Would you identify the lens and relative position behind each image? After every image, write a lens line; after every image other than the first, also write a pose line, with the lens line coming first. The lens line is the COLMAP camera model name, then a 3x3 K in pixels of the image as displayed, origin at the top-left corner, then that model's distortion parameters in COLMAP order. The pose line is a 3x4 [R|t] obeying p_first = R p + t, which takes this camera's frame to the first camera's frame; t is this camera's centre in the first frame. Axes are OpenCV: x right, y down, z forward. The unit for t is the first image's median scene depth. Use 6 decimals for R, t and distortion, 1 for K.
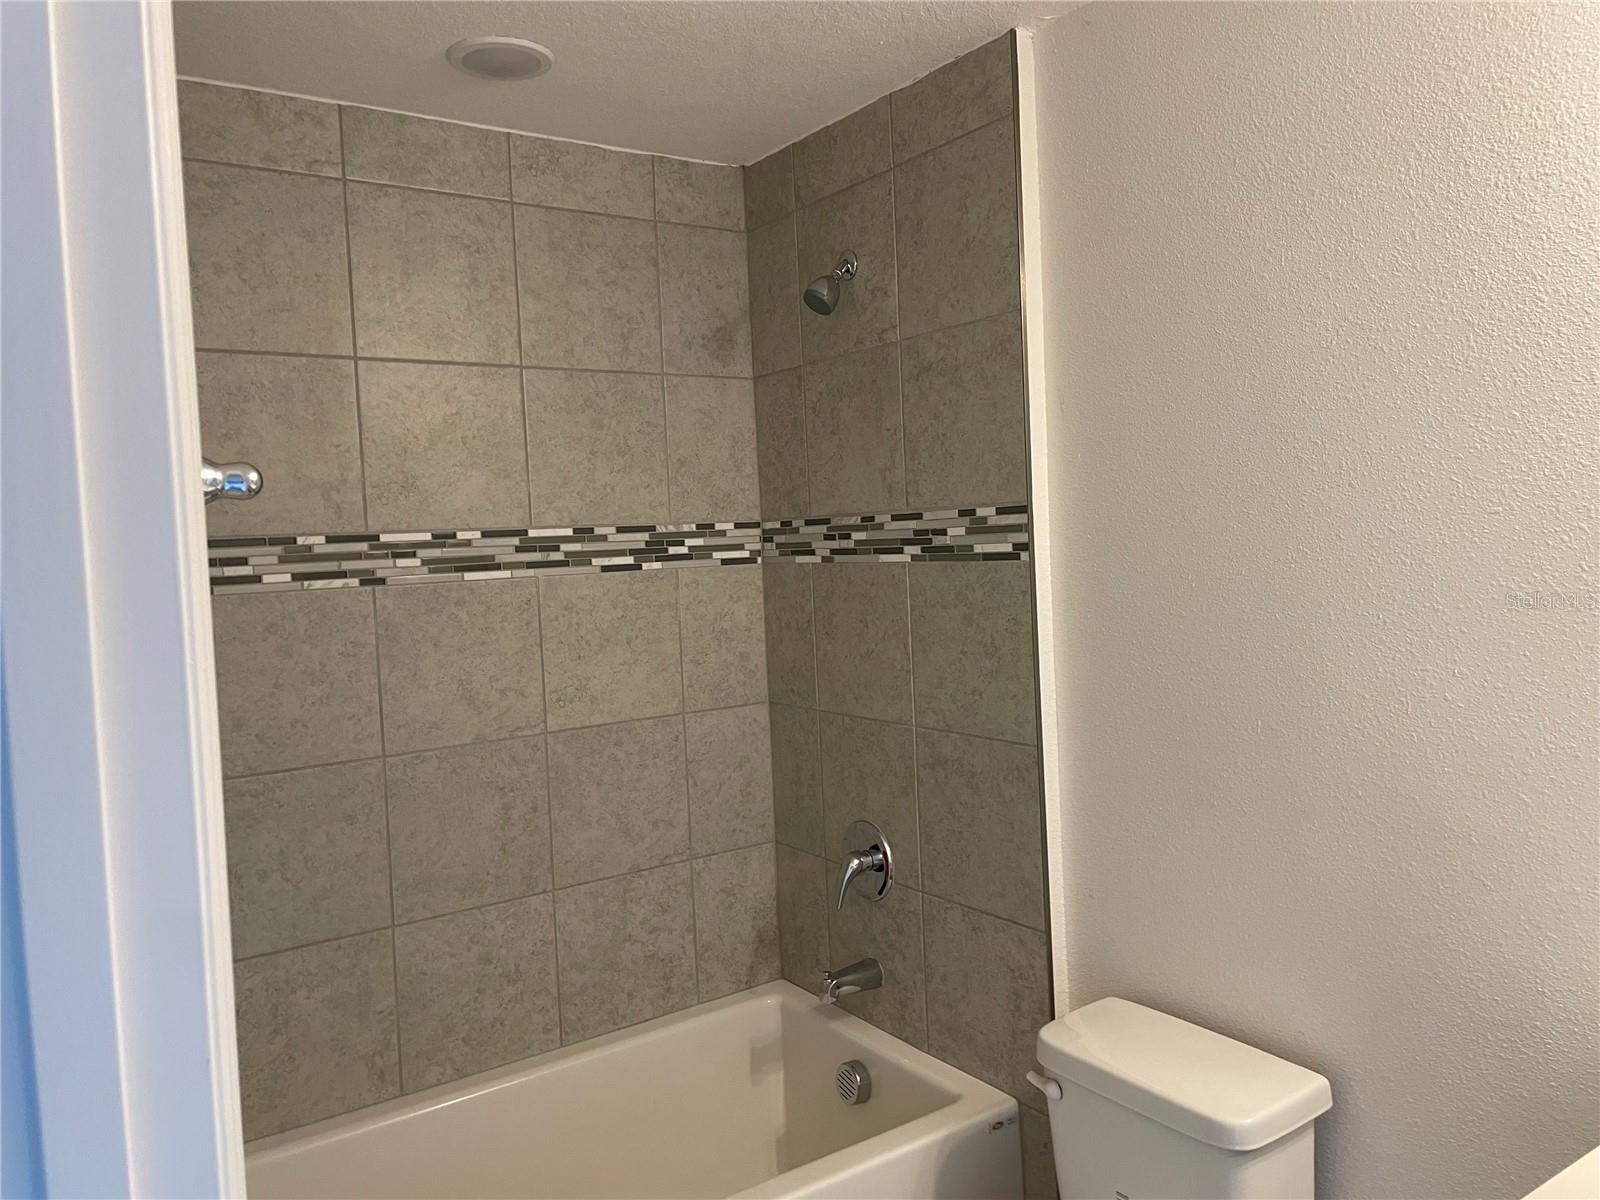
lens RADIAL K [[1205.4, 0, 799.5], [0, 1205.4, 590.8], [0, 0, 1]] dist [0.087505, -0.106937]
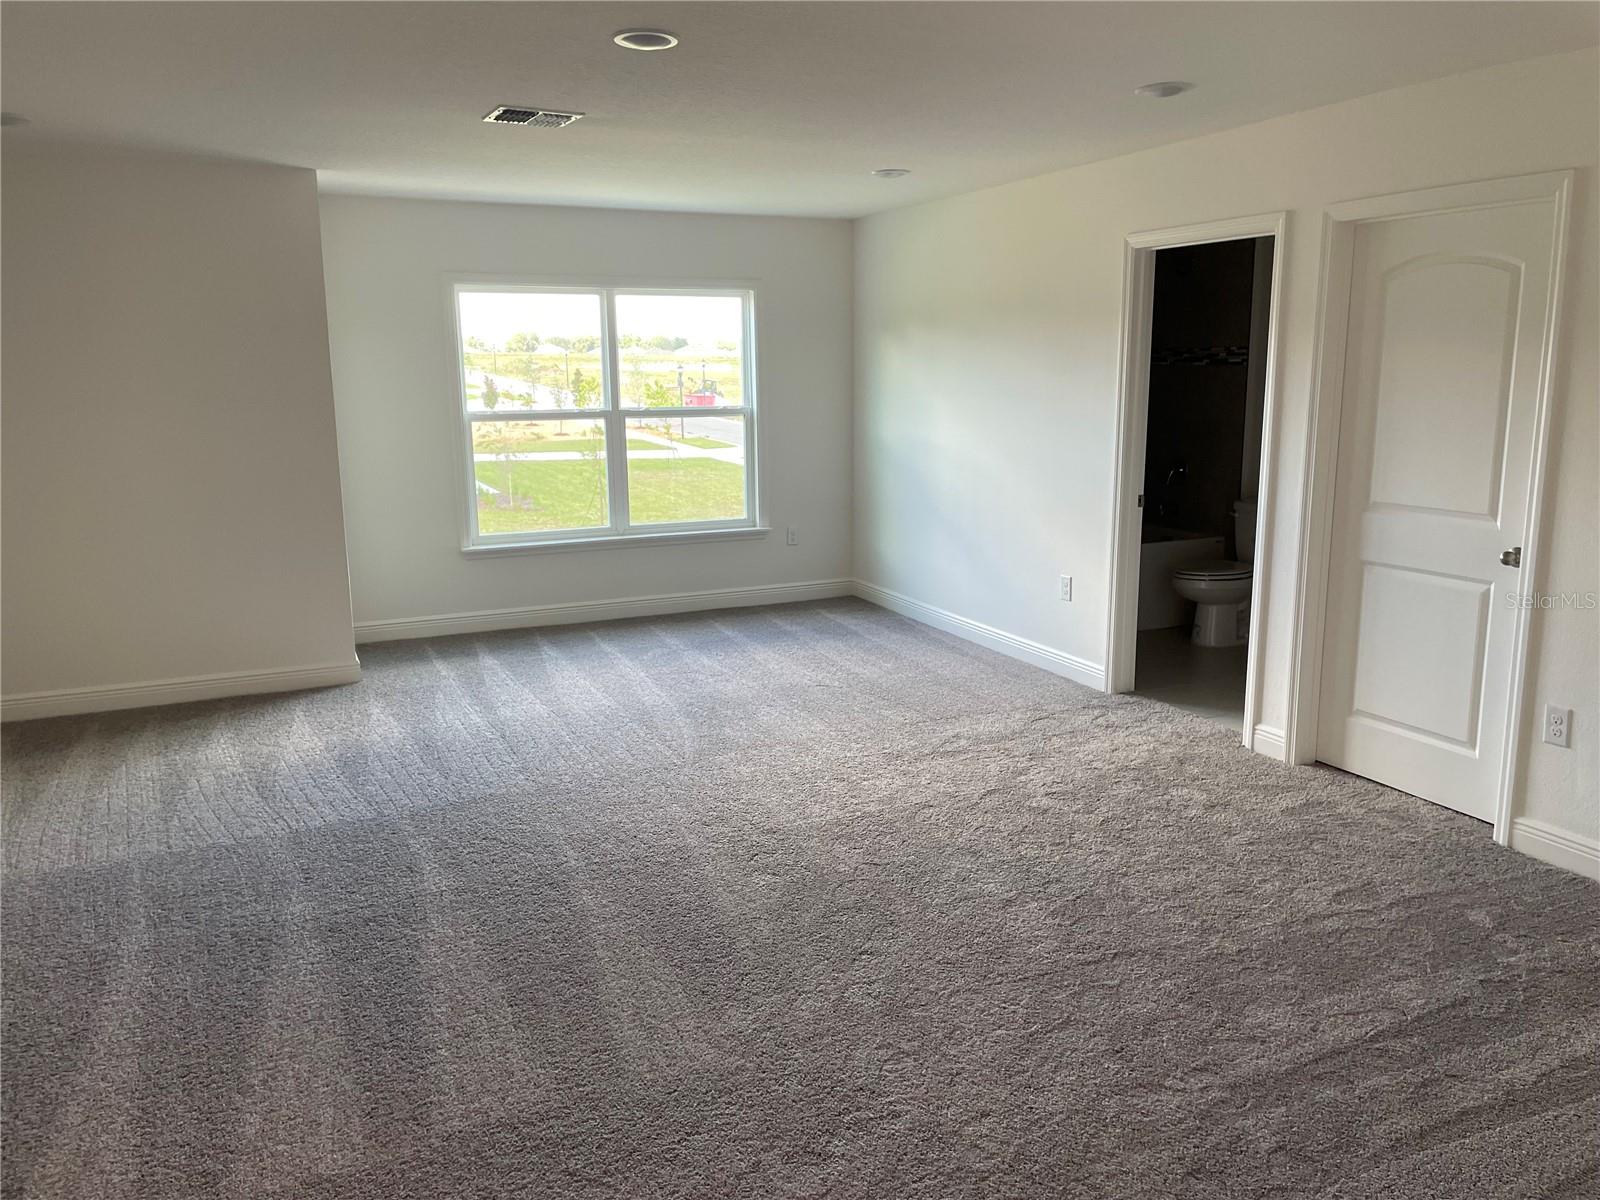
lens RADIAL K [[1205.4, 0, 801.7], [0, 1205.4, 595.9], [0, 0, 1]] dist [0.087505, -0.106937]
pose [[0.984882, 0.065004, -0.160567, -0.337251], [-0.039133, 0.986451, 0.159323, 0.090282], [0.168748, -0.150631, 0.974081, -1.992079]]
